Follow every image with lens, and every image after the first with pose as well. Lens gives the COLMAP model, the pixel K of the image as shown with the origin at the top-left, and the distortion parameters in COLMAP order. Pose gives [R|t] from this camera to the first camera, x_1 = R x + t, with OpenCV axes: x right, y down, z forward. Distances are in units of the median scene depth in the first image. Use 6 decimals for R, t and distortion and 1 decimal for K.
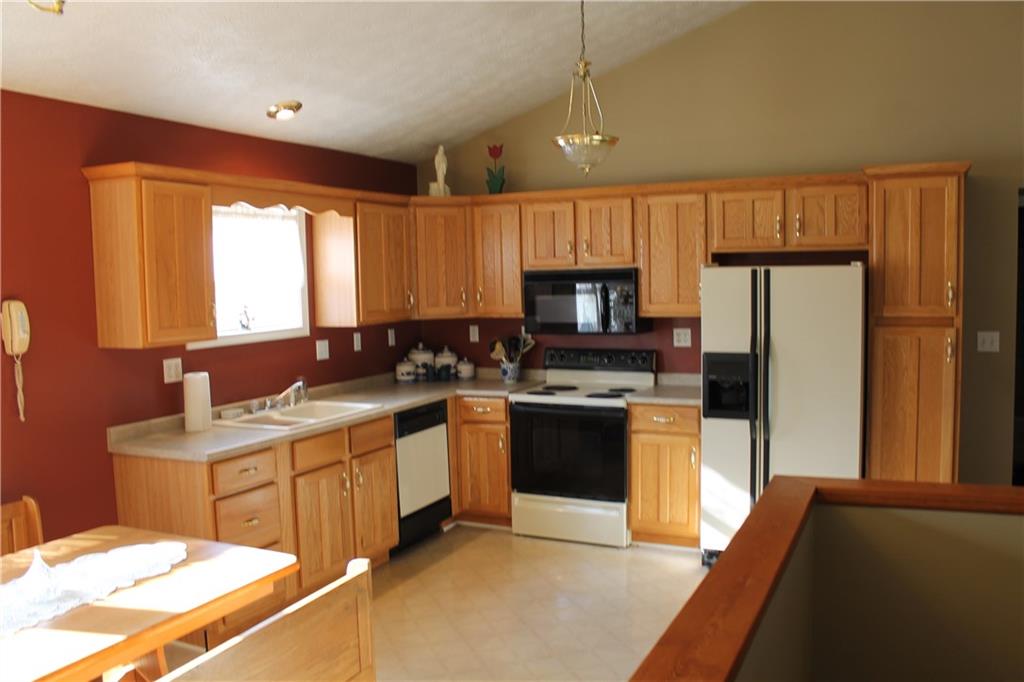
lens RADIAL K [[881.7, 0, 510.3], [0, 881.7, 341.6], [0, 0, 1]] dist [-0.153718, 0.122933]
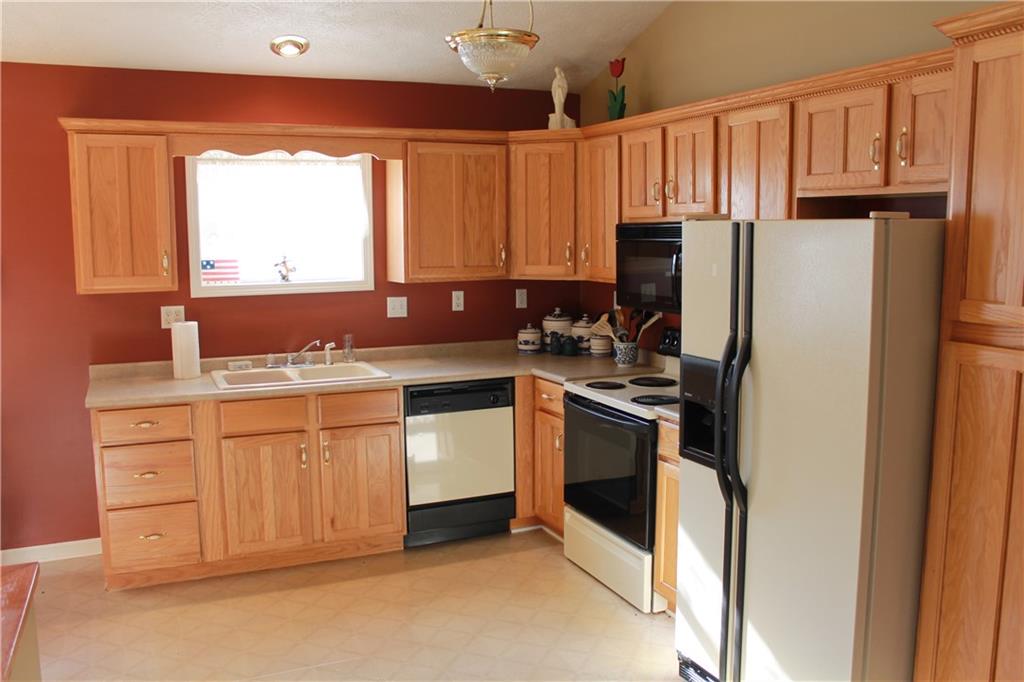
lens RADIAL K [[881.7, 0, 499.7], [0, 881.7, 344.9], [0, 0, 1]] dist [-0.153718, 0.122933]
pose [[0.759608, 0.099369, -0.642745, 0.493610], [-0.059175, 0.994720, 0.083850, -0.037350], [0.647683, -0.025658, 0.761478, 0.402847]]
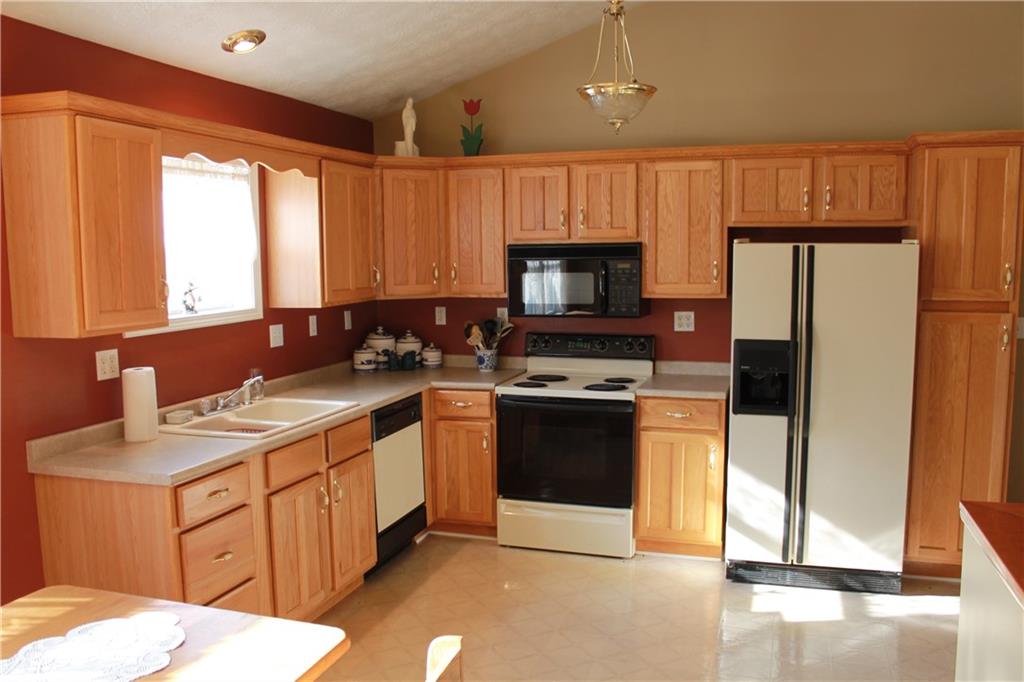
lens RADIAL K [[881.7, 0, 509.0], [0, 881.7, 349.9], [0, 0, 1]] dist [-0.153718, 0.122933]
pose [[0.990957, -0.002990, 0.134144, -0.114235], [-0.001587, 0.999420, 0.034005, -0.006276], [-0.134168, -0.033910, 0.990378, 0.150891]]
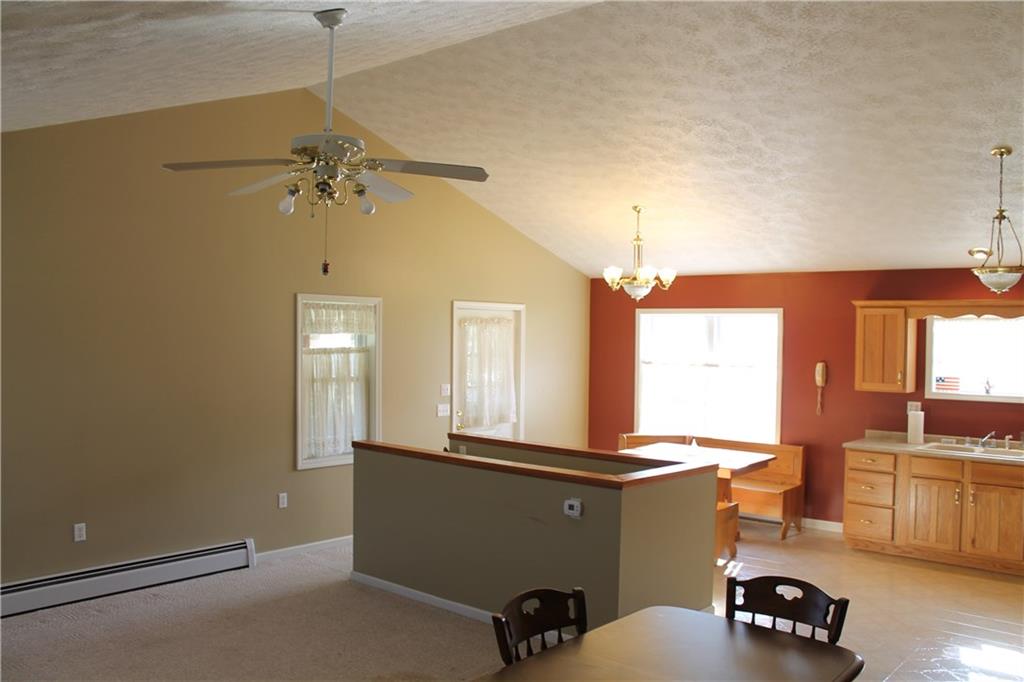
lens RADIAL K [[881.7, 0, 514.3], [0, 881.7, 335.2], [0, 0, 1]] dist [-0.153718, 0.122933]
pose [[-0.248593, 0.024239, -0.968305, 1.318406], [-0.081701, 0.995600, 0.045897, -0.113195], [0.965156, 0.090521, -0.245519, 0.537667]]
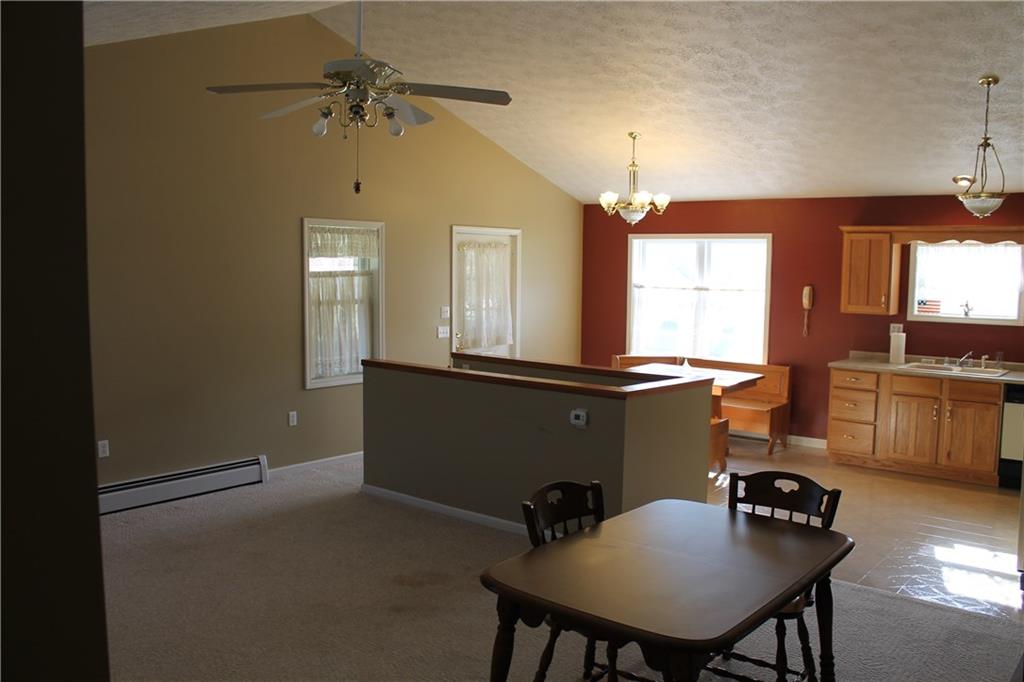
lens RADIAL K [[881.7, 0, 514.5], [0, 881.7, 340.6], [0, 0, 1]] dist [-0.153718, 0.122933]
pose [[-0.226466, 0.106554, -0.968173, 1.378136], [-0.081271, 0.988465, 0.127797, -0.098976], [0.970623, 0.107626, -0.215194, 0.518394]]
